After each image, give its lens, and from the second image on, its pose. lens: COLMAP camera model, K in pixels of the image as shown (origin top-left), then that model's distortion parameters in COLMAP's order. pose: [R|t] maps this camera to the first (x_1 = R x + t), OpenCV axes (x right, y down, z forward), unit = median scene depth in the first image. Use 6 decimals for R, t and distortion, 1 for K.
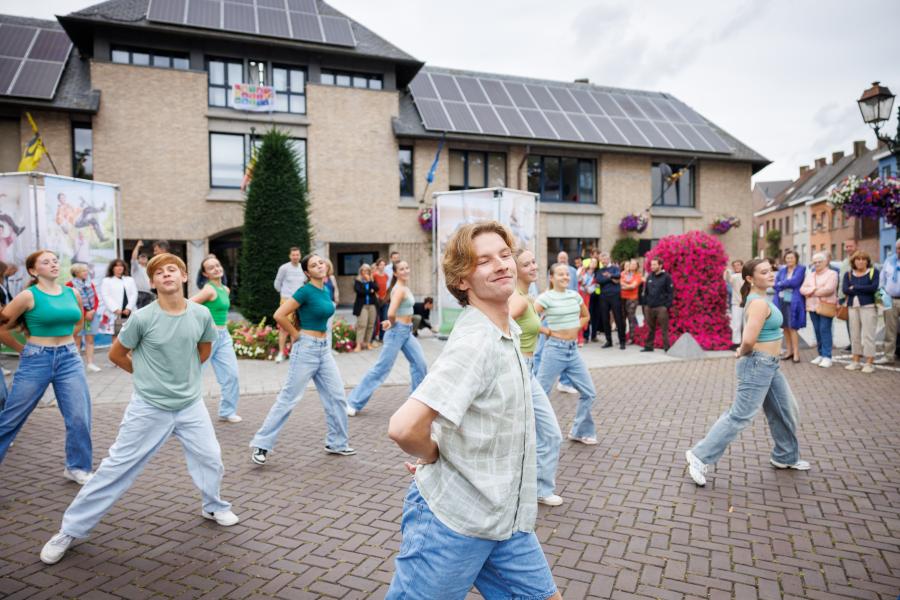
lens RADIAL K [[599.9, 0, 448.7], [0, 599.9, 301.0], [0, 0, 1]] dist [-0.002849, 0.005276]
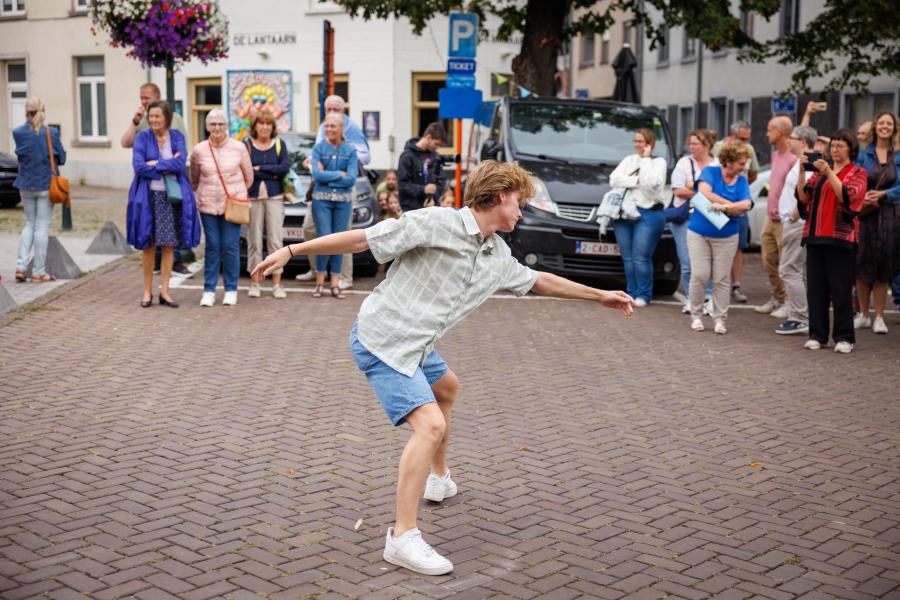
lens RADIAL K [[1254.0, 0, 452.0], [0, 1254.0, 305.1], [0, 0, 1]] dist [0.028456, 0.000000]
pose [[0.282425, -0.108848, 0.953094, -0.262335], [0.013501, 0.993894, 0.109507, -0.009649], [-0.959194, -0.018060, 0.282171, 0.197352]]
